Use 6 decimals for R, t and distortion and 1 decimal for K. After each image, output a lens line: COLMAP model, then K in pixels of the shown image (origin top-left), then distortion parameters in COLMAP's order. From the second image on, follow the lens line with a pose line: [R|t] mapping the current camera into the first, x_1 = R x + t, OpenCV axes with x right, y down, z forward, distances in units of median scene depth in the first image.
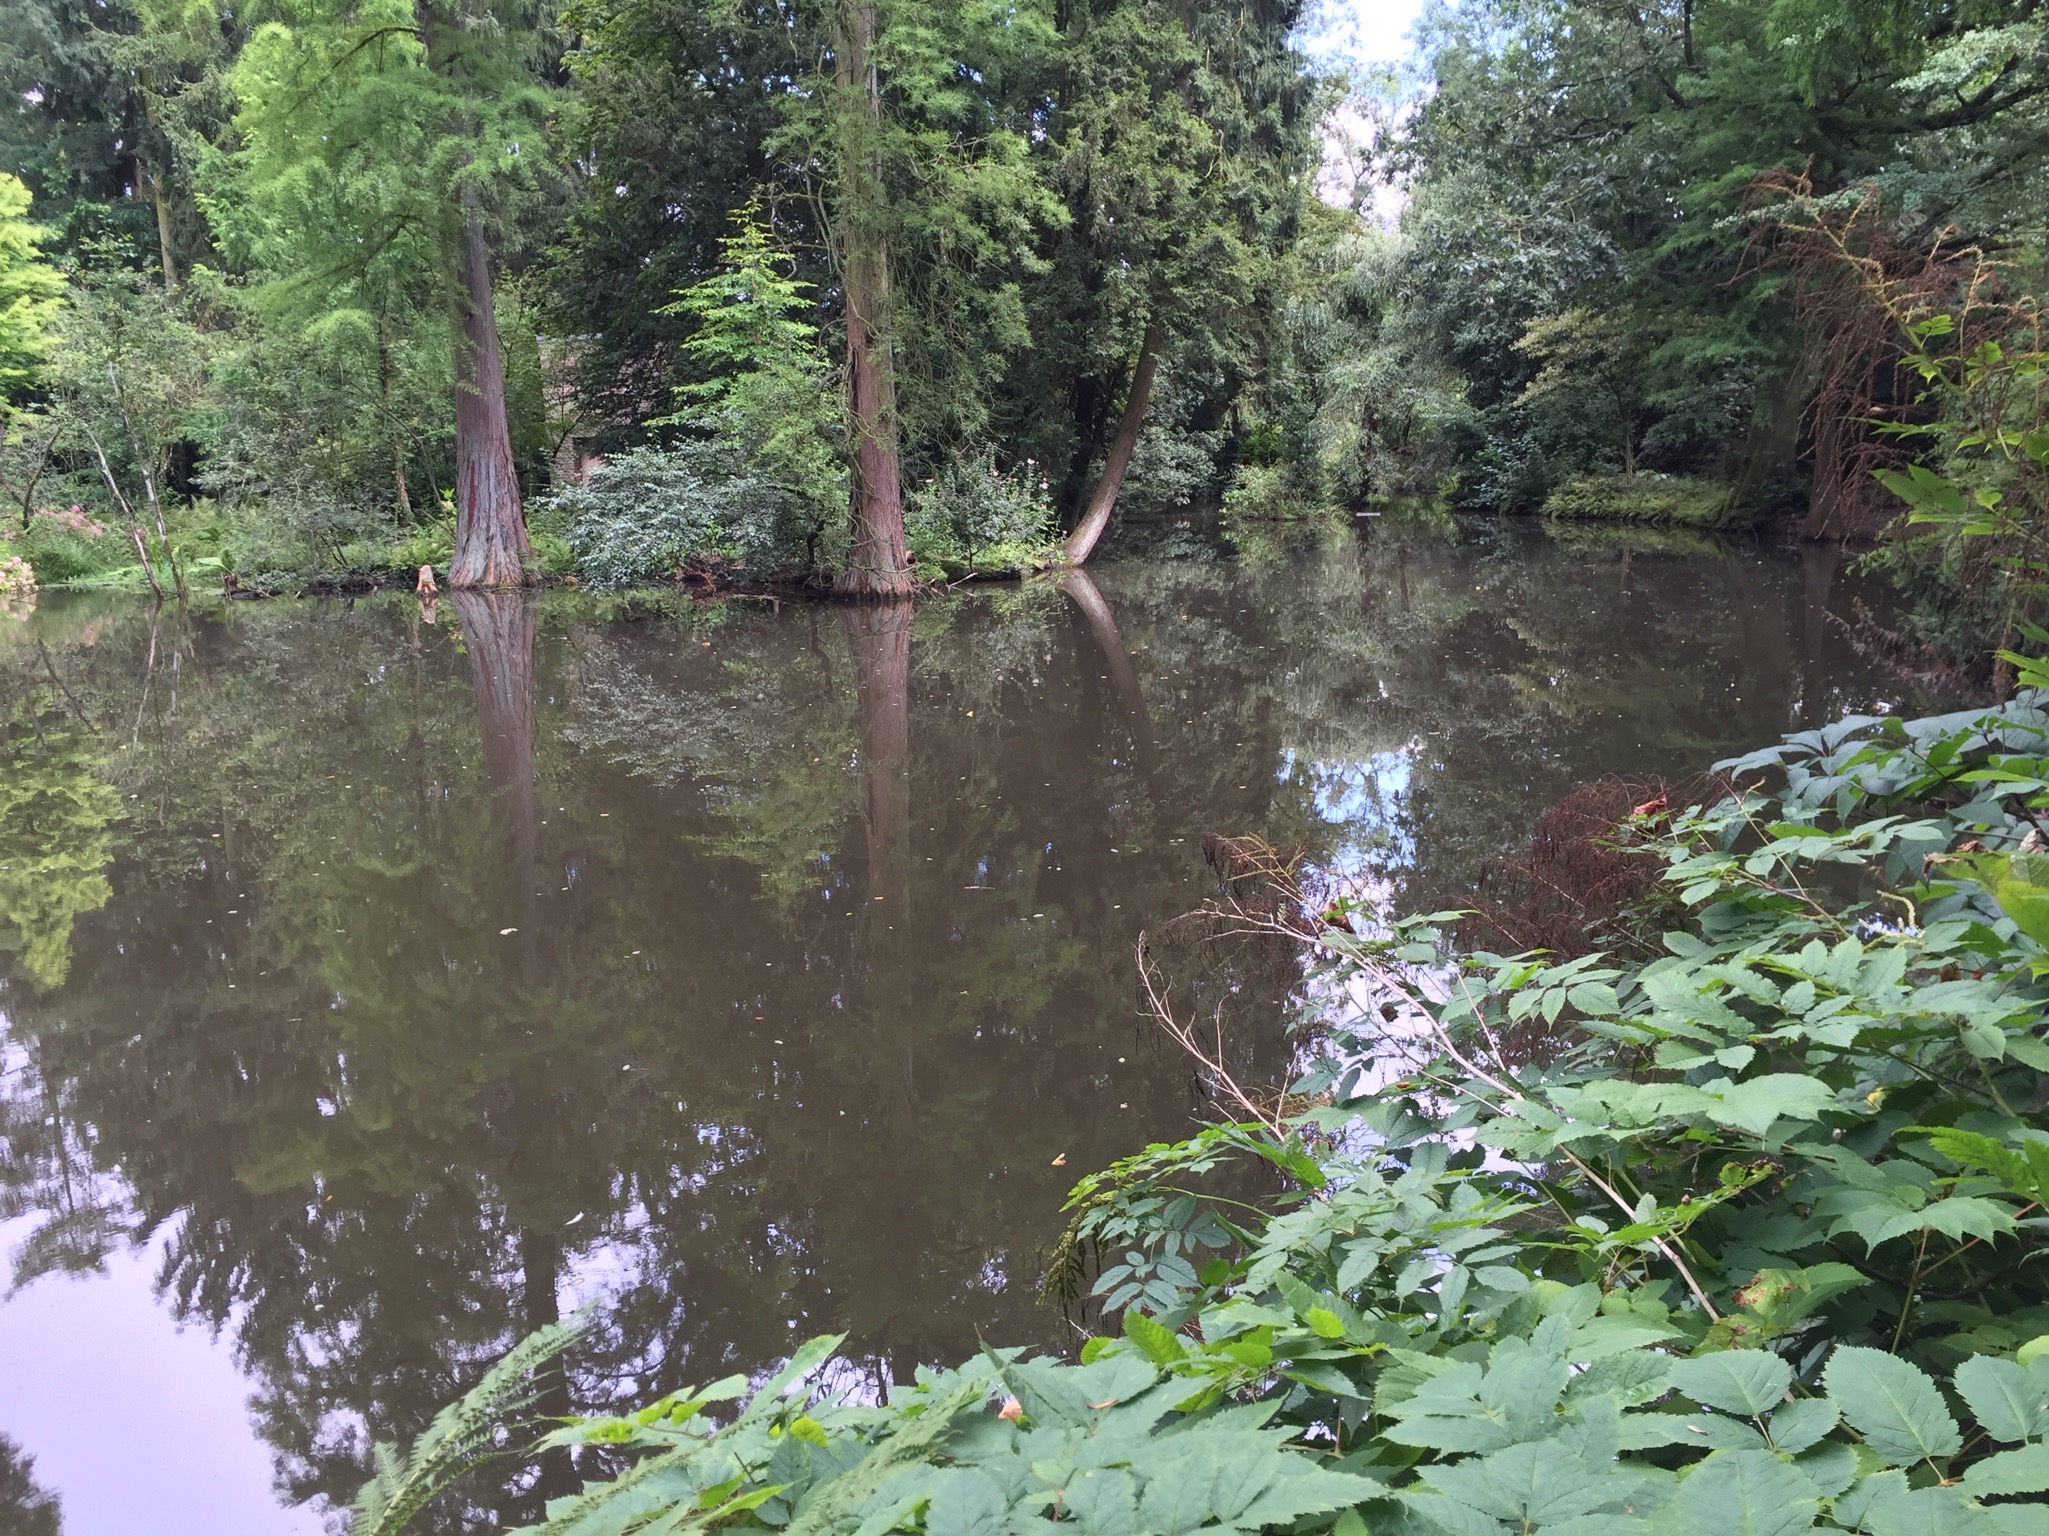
lens RADIAL K [[1721.8, 0, 1032.3], [0, 1721.8, 793.8], [0, 0, 1]] dist [0.079707, -0.129665]
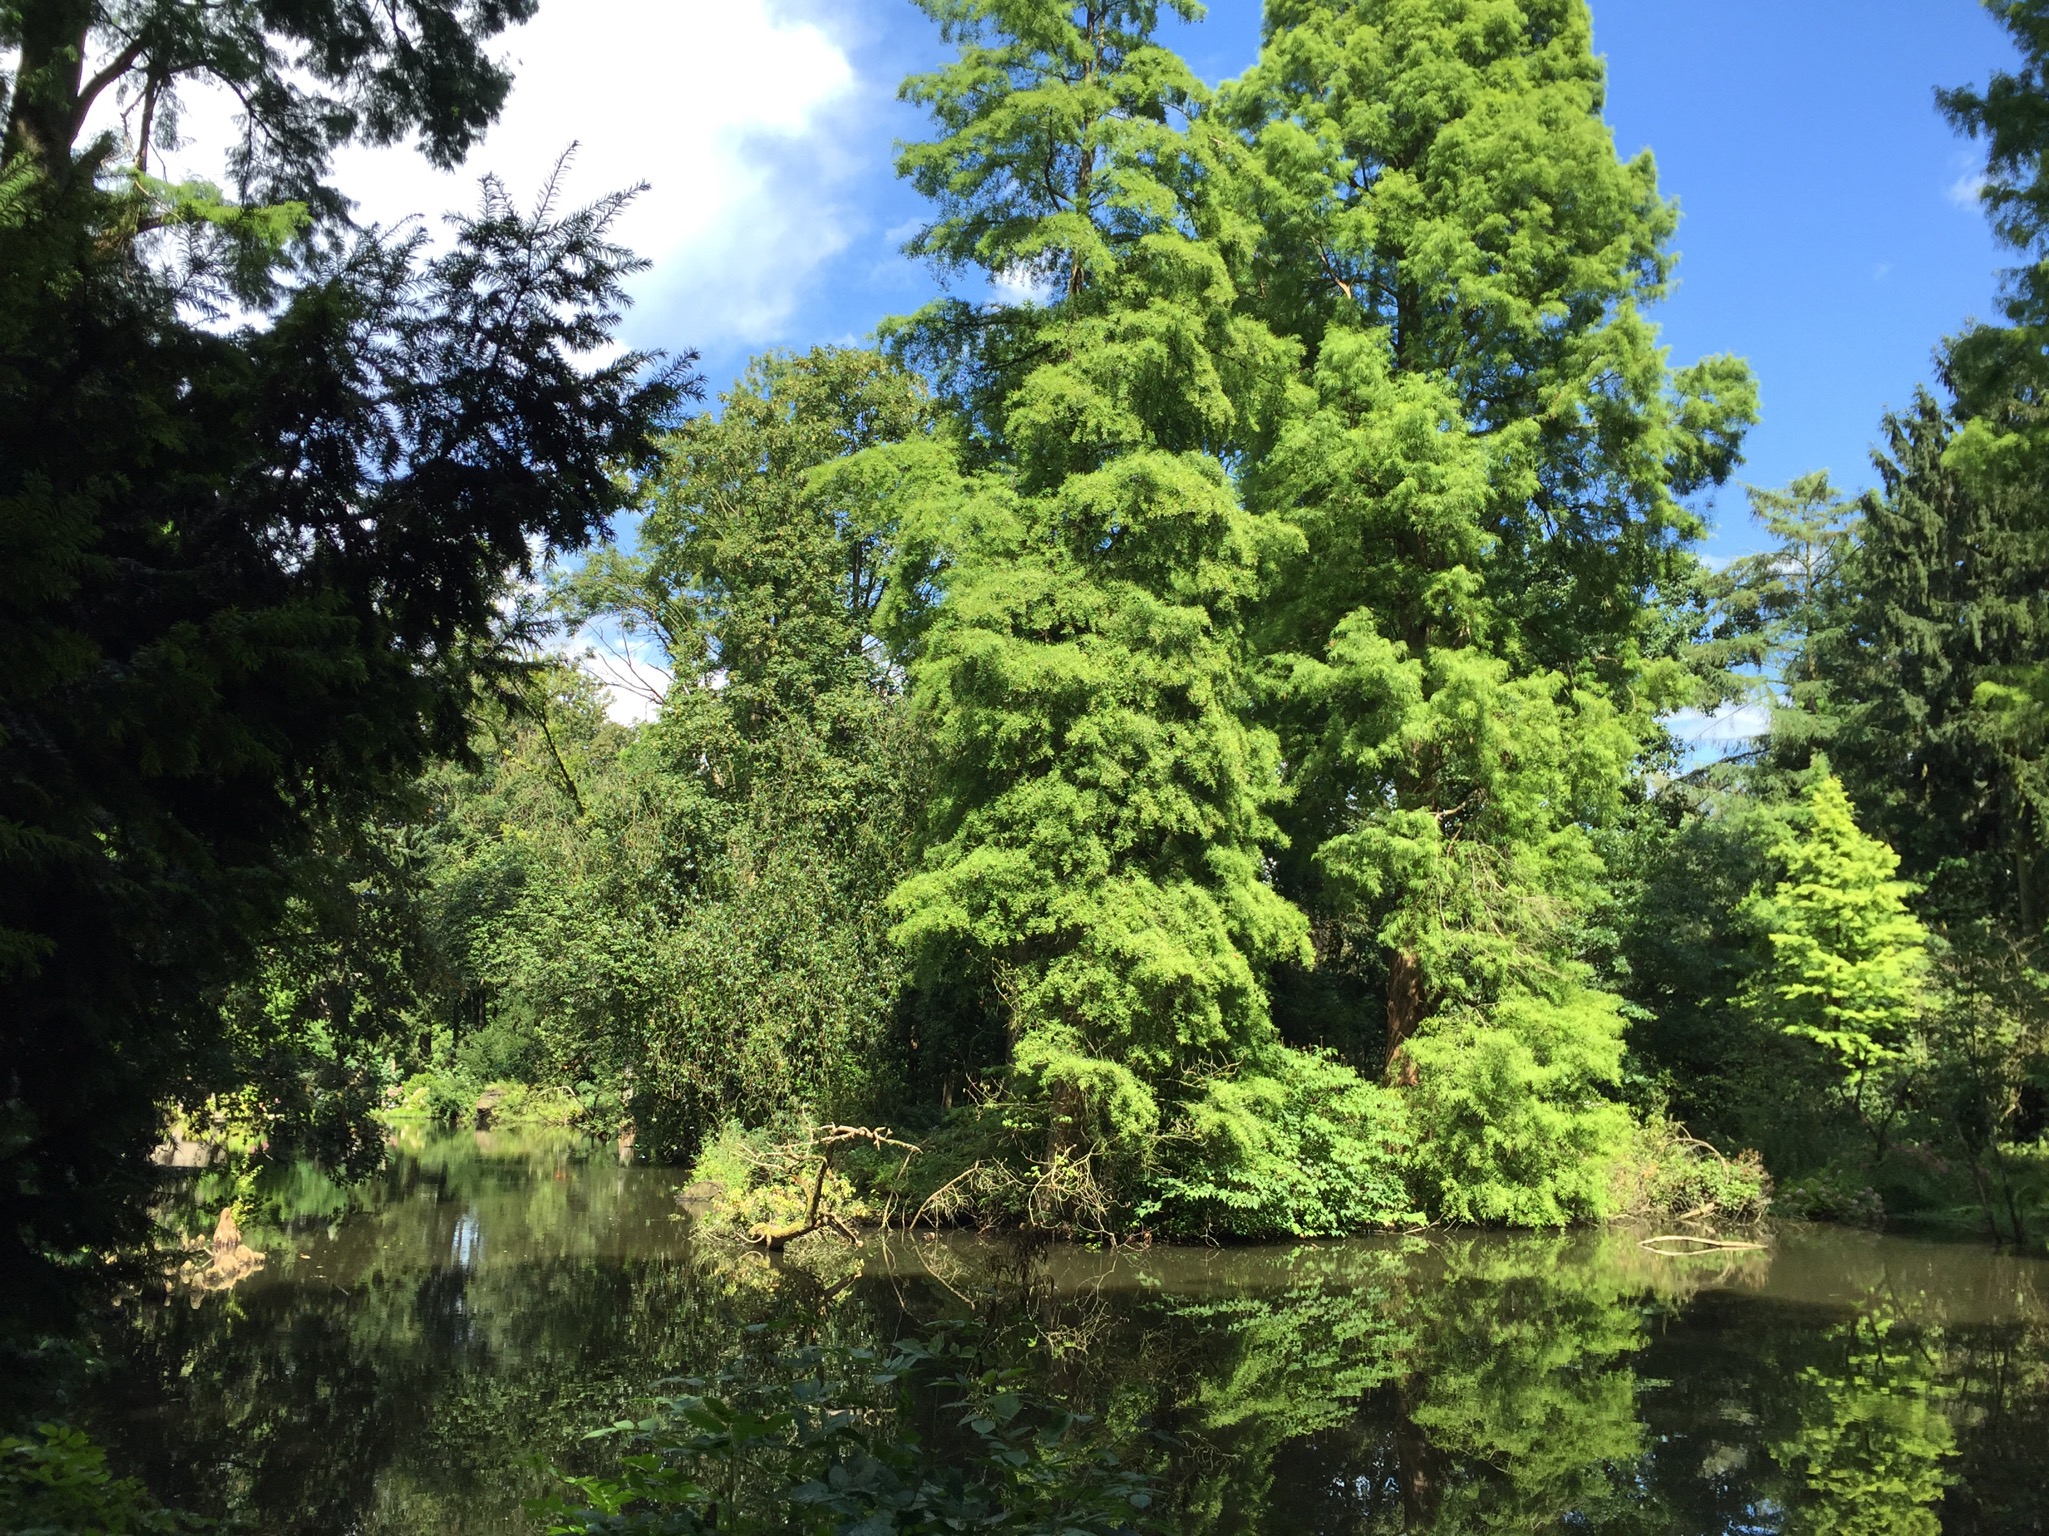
lens RADIAL K [[1782.6, 0, 1013.9], [0, 1782.6, 739.2], [0, 0, 1]] dist [0.075583, -0.093352]
pose [[0.572857, -0.110865, -0.812123, 0.059100], [-0.188669, 0.946370, -0.262275, -0.000202], [0.797646, 0.303469, 0.521218, -0.098923]]
